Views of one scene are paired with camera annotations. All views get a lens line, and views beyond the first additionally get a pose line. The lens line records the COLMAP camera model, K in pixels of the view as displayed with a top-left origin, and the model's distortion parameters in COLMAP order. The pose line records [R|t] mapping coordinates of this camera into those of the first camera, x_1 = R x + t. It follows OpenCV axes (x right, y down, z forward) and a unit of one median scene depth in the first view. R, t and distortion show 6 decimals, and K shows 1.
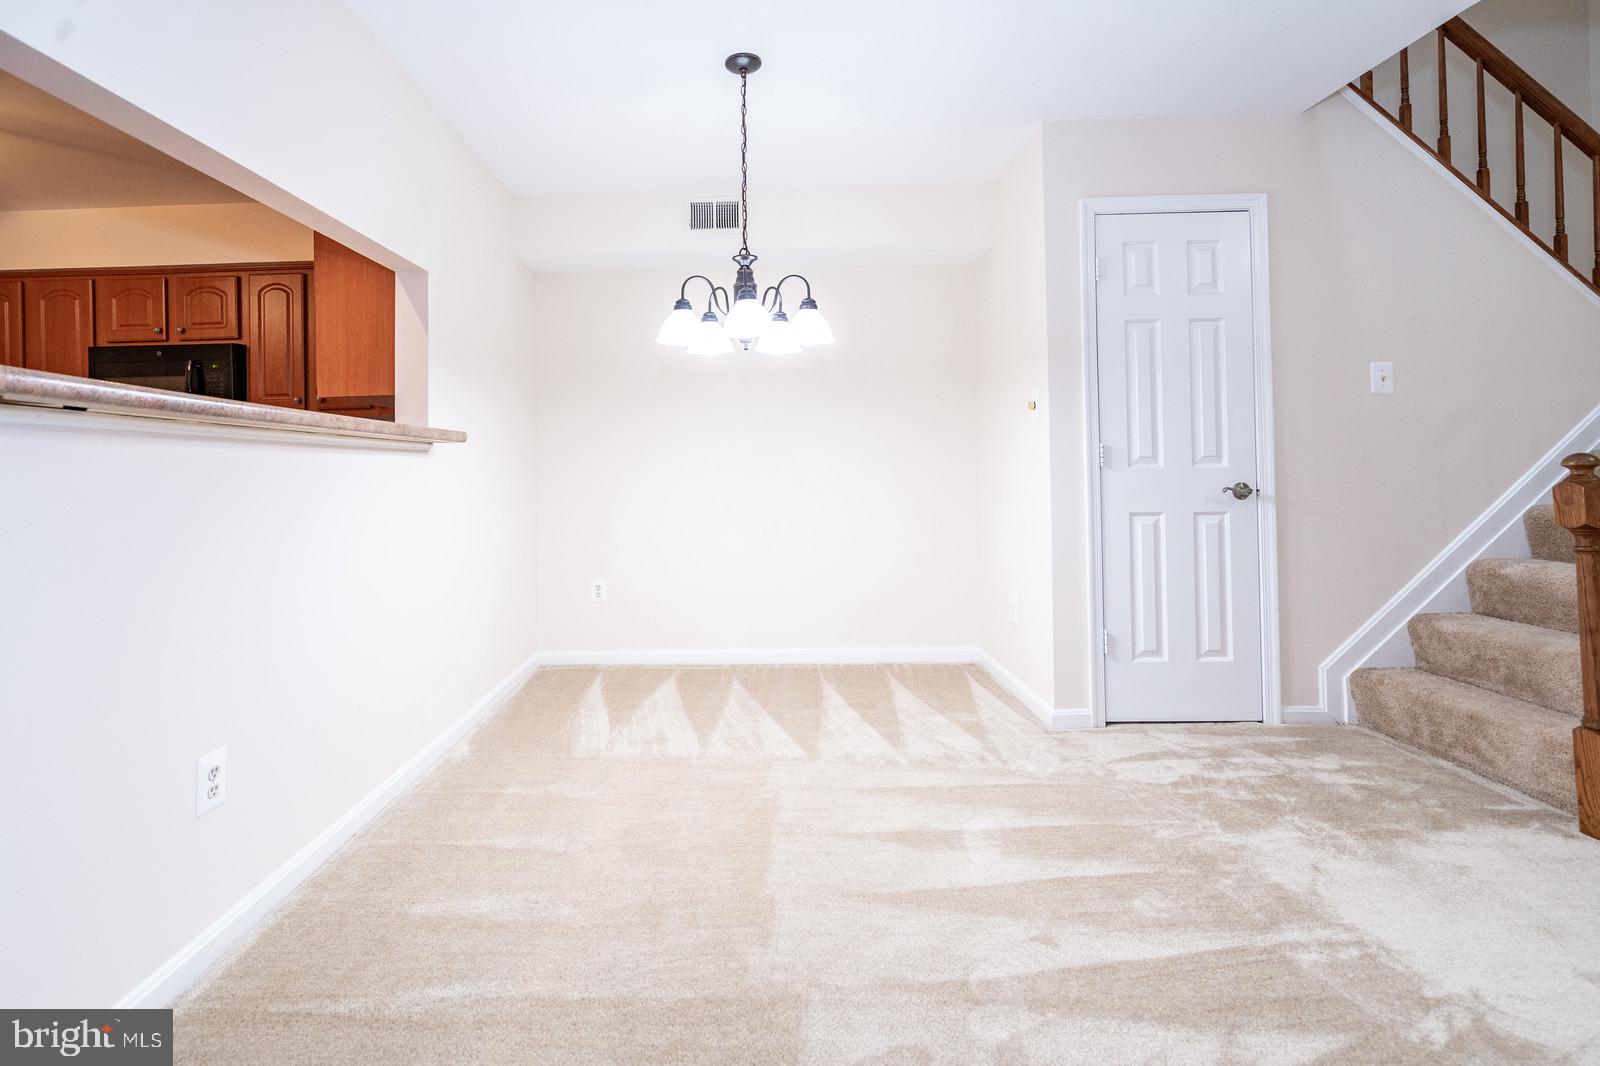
lens RADIAL K [[747.7, 0, 745.0], [0, 747.7, 458.2], [0, 0, 1]] dist [-0.005679, 0.002941]
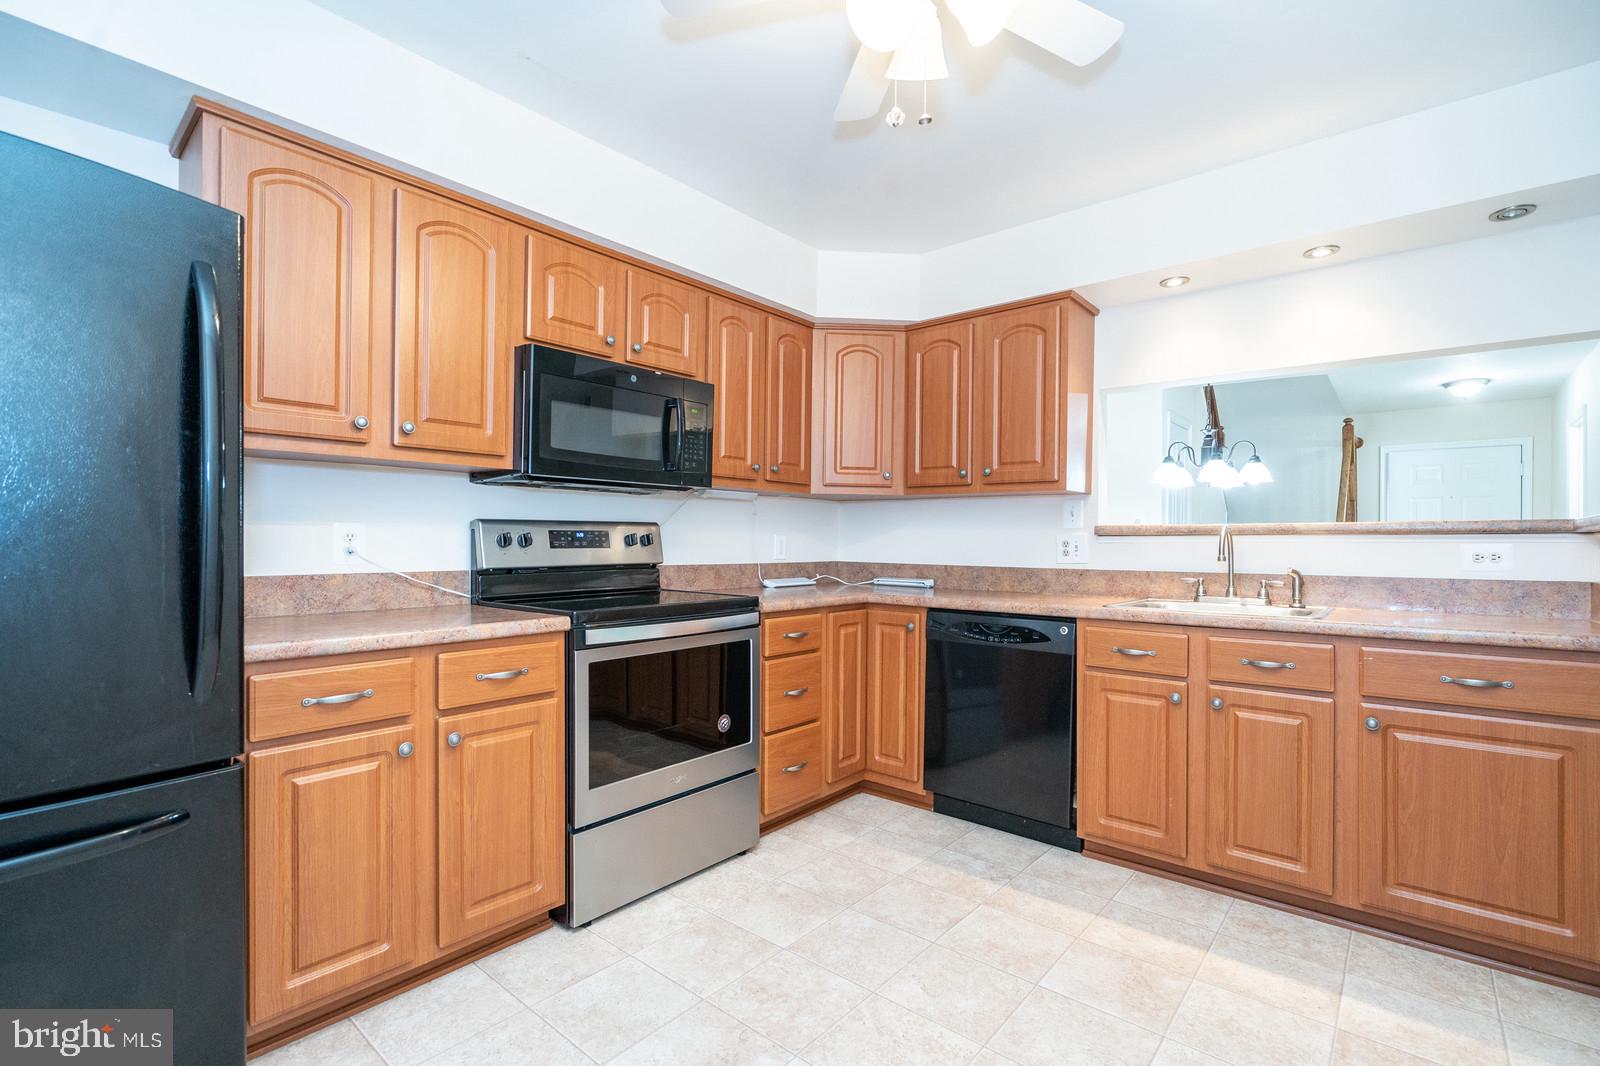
lens RADIAL K [[747.7, 0, 788.4], [0, 747.7, 546.9], [0, 0, 1]] dist [-0.005679, 0.002941]
pose [[0.621996, 0.015234, 0.782872, -1.630817], [-0.025138, 0.999684, 0.000520, 0.011196], [-0.782617, -0.020003, 0.622182, 0.618247]]
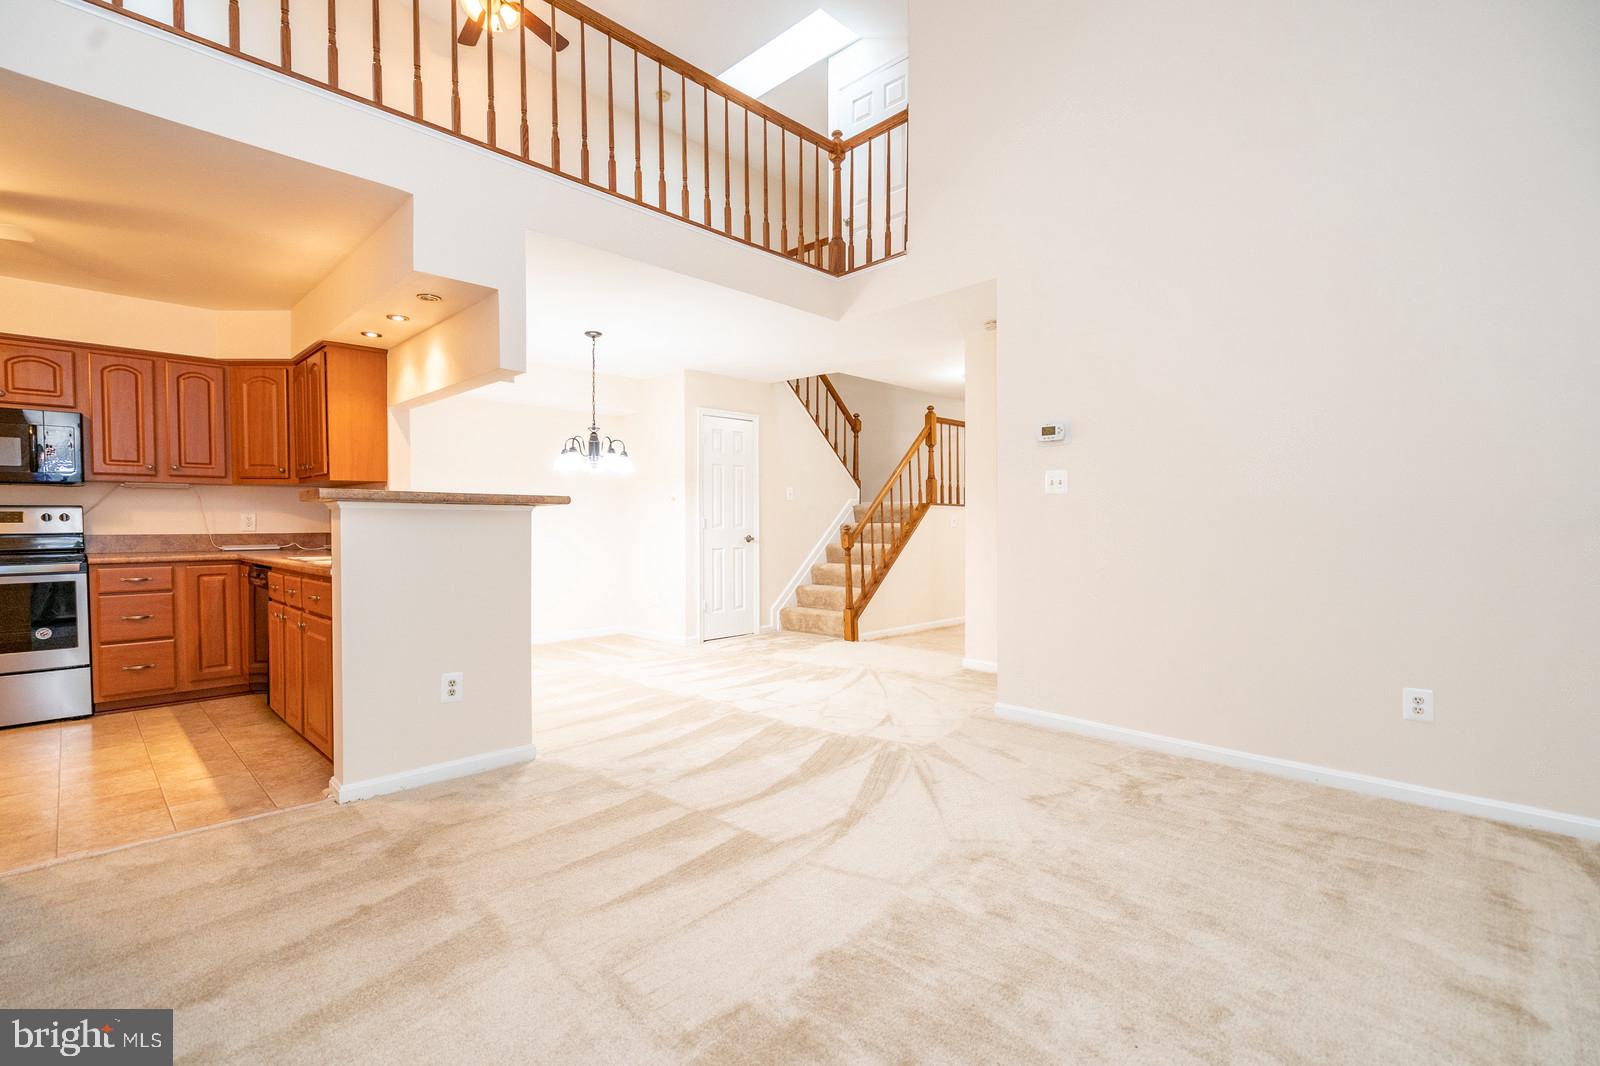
lens RADIAL K [[747.7, 0, 799.3], [0, 747.7, 538.8], [0, 0, 1]] dist [-0.005679, 0.002941]
pose [[0.672664, -0.003837, 0.739938, -1.052294], [-0.019906, 0.999531, 0.023279, -0.014695], [-0.739681, -0.030388, 0.672272, -0.768411]]
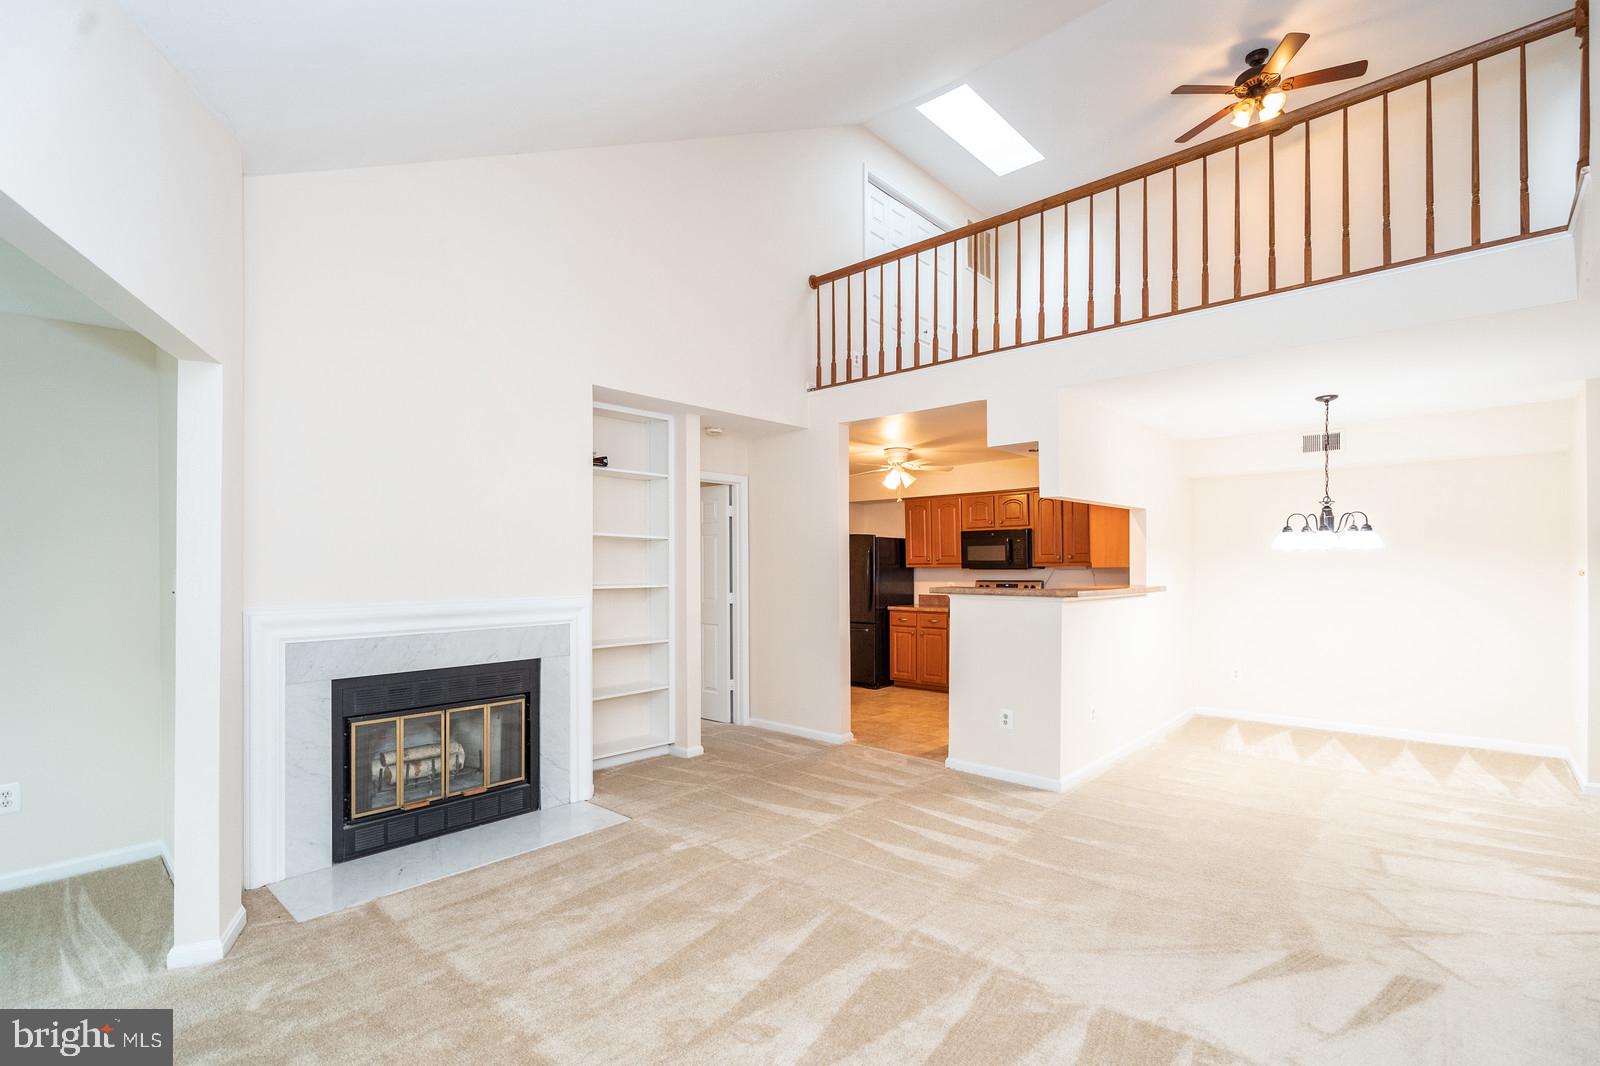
lens RADIAL K [[747.7, 0, 799.5], [0, 747.7, 557.5], [0, 0, 1]] dist [-0.005679, 0.002941]
pose [[0.756680, 0.006266, -0.653755, 0.206507], [0.003588, 0.999899, 0.013737, -0.142783], [0.653775, -0.012740, 0.756582, -1.198682]]
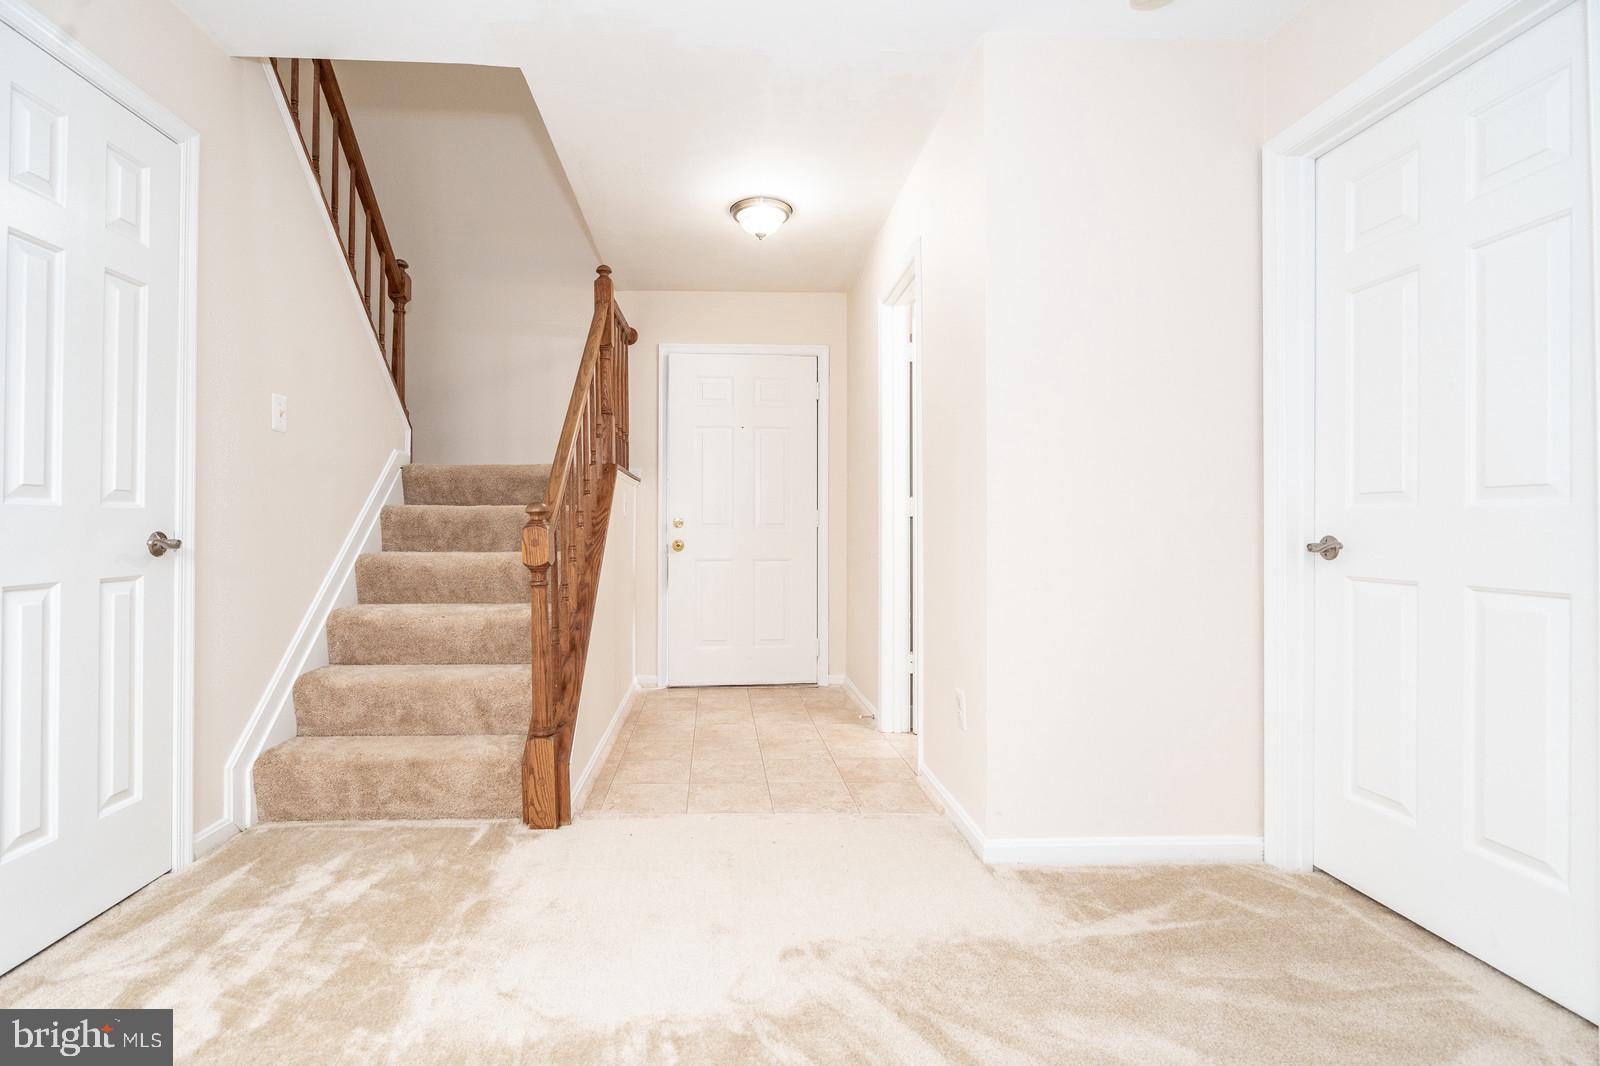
lens RADIAL K [[747.7, 0, 736.4], [0, 747.7, 522.2], [0, 0, 1]] dist [-0.005679, 0.002941]
pose [[-0.047968, 0.020037, 0.998648, -0.045649], [-0.016190, 0.999652, -0.020835, 0.031368], [-0.998718, -0.017167, -0.047627, 0.532988]]
